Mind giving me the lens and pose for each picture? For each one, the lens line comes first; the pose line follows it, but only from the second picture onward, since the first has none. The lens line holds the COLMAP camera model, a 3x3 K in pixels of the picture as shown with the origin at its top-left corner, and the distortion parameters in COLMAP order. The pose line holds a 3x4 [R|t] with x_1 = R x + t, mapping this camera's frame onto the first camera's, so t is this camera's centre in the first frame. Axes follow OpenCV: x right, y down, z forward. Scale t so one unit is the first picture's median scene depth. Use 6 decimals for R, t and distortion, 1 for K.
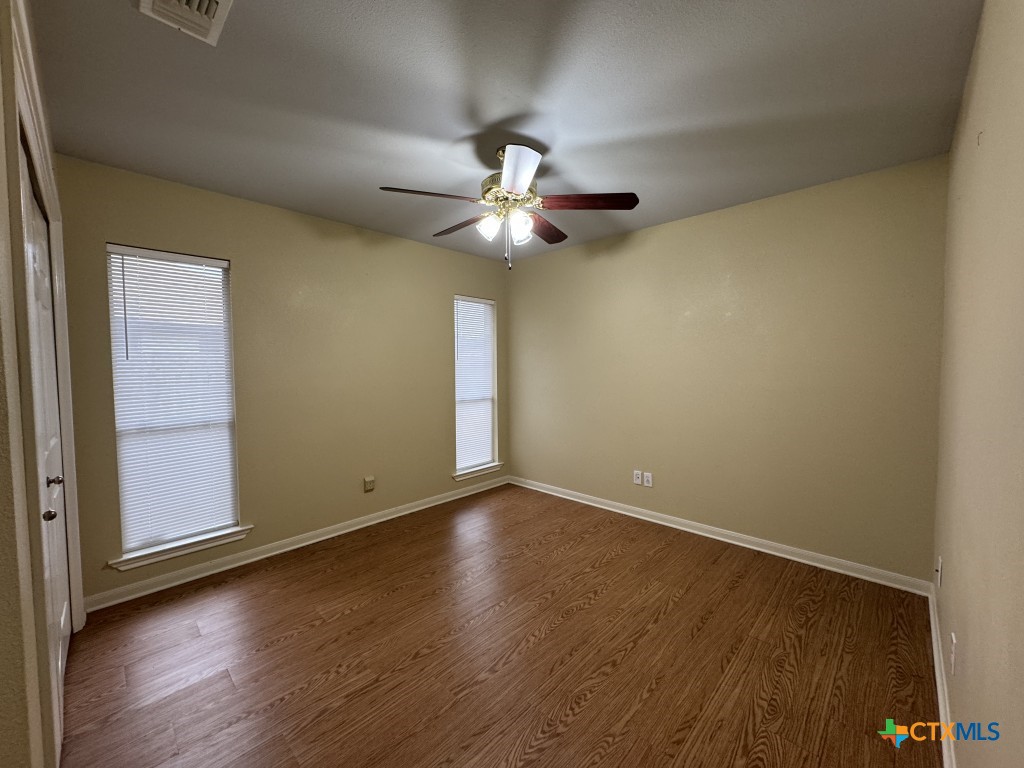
lens RADIAL K [[406.8, 0, 516.5], [0, 406.8, 384.2], [0, 0, 1]] dist [0.007502, -0.000327]
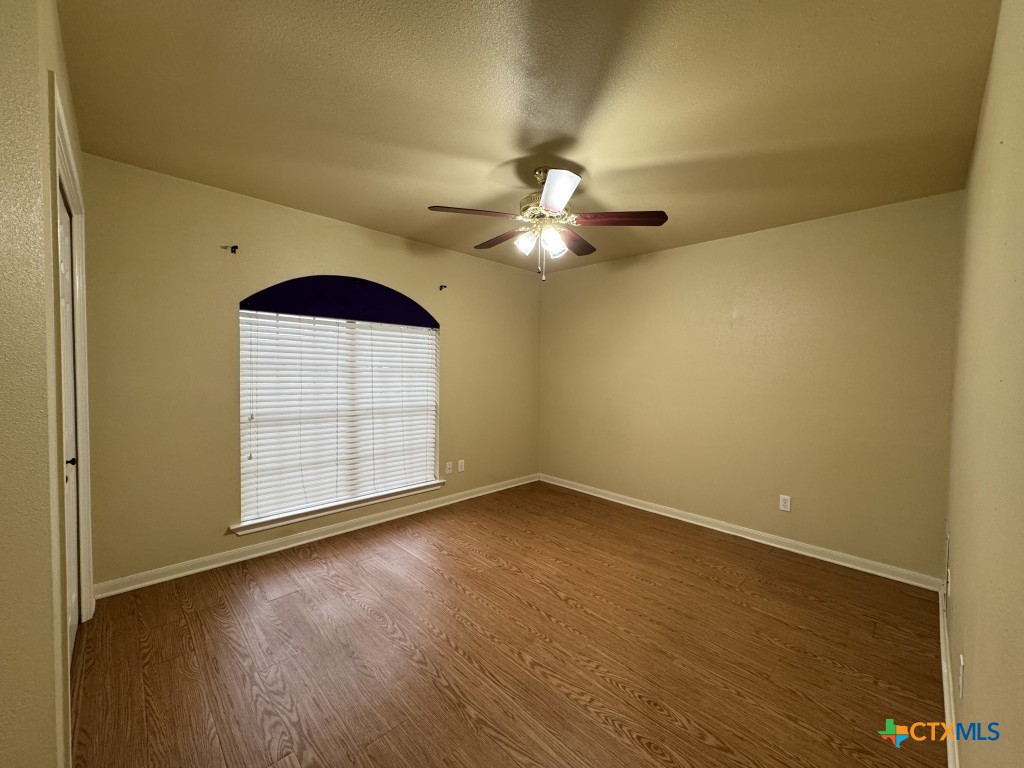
lens RADIAL K [[406.8, 0, 513.1], [0, 406.8, 383.6], [0, 0, 1]] dist [0.007502, -0.000327]
pose [[0.999308, 0.032199, -0.018640, -0.074920], [-0.032436, 0.999395, -0.012584, 0.004065], [0.018224, 0.013180, 0.999747, -0.074973]]
